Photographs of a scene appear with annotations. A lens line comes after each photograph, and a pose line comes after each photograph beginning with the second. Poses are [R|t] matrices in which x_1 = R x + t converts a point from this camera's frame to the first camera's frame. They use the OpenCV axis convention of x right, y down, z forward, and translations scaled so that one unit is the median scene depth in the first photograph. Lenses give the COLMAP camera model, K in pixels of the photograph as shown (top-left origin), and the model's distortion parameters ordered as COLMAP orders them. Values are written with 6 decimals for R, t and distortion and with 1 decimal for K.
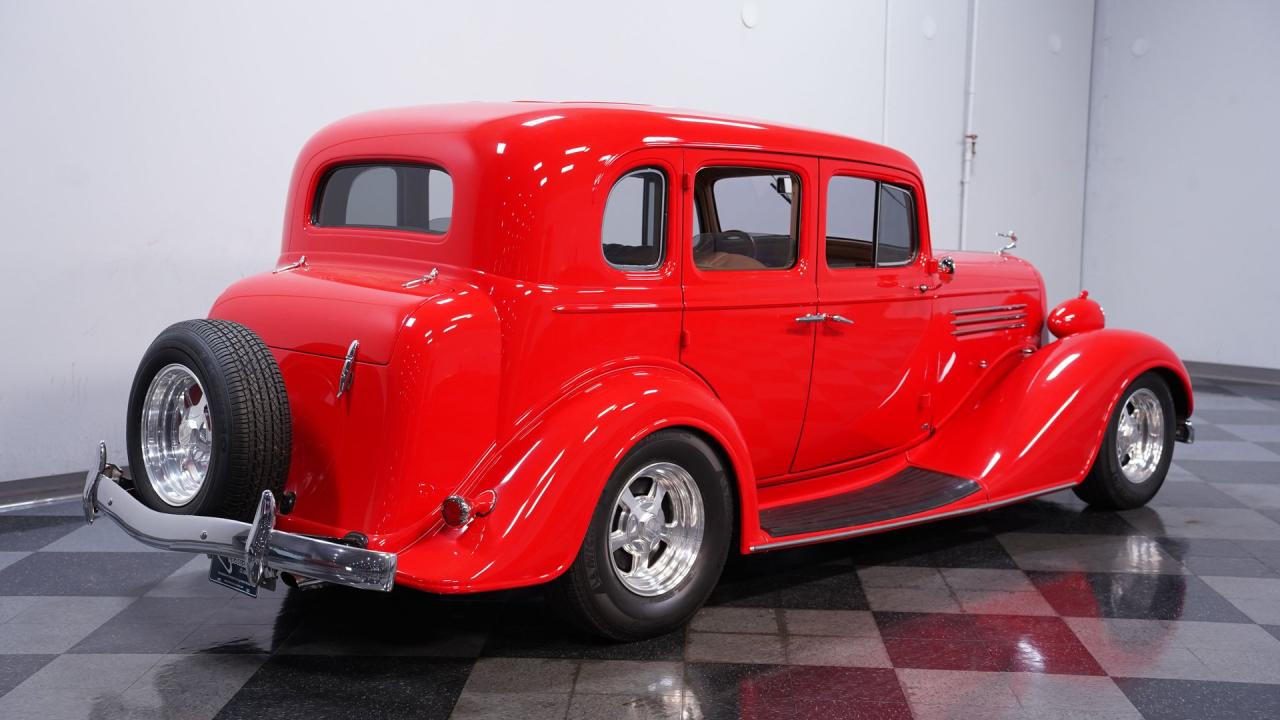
lens RADIAL K [[1528.0, 0, 648.3], [0, 1528.0, 363.4], [0, 0, 1]] dist [0.137529, 0.005819]
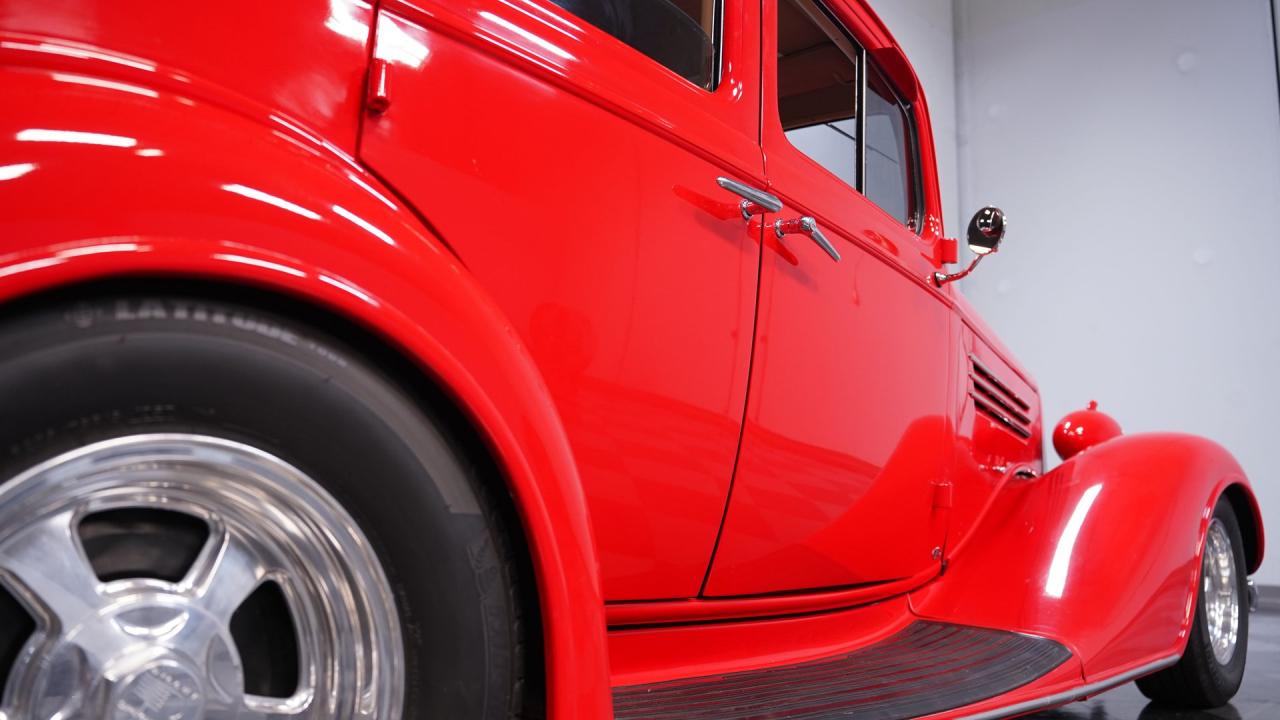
lens RADIAL K [[1022.4, 0, 640.0], [0, 1022.4, 360.0], [0, 0, 1]] dist [-0.105149, 0.066836]
pose [[0.998668, 0.028001, 0.043329, 0.071357], [-0.015666, 0.964826, -0.262421, 0.094790], [-0.049153, 0.261393, 0.963980, 0.830171]]
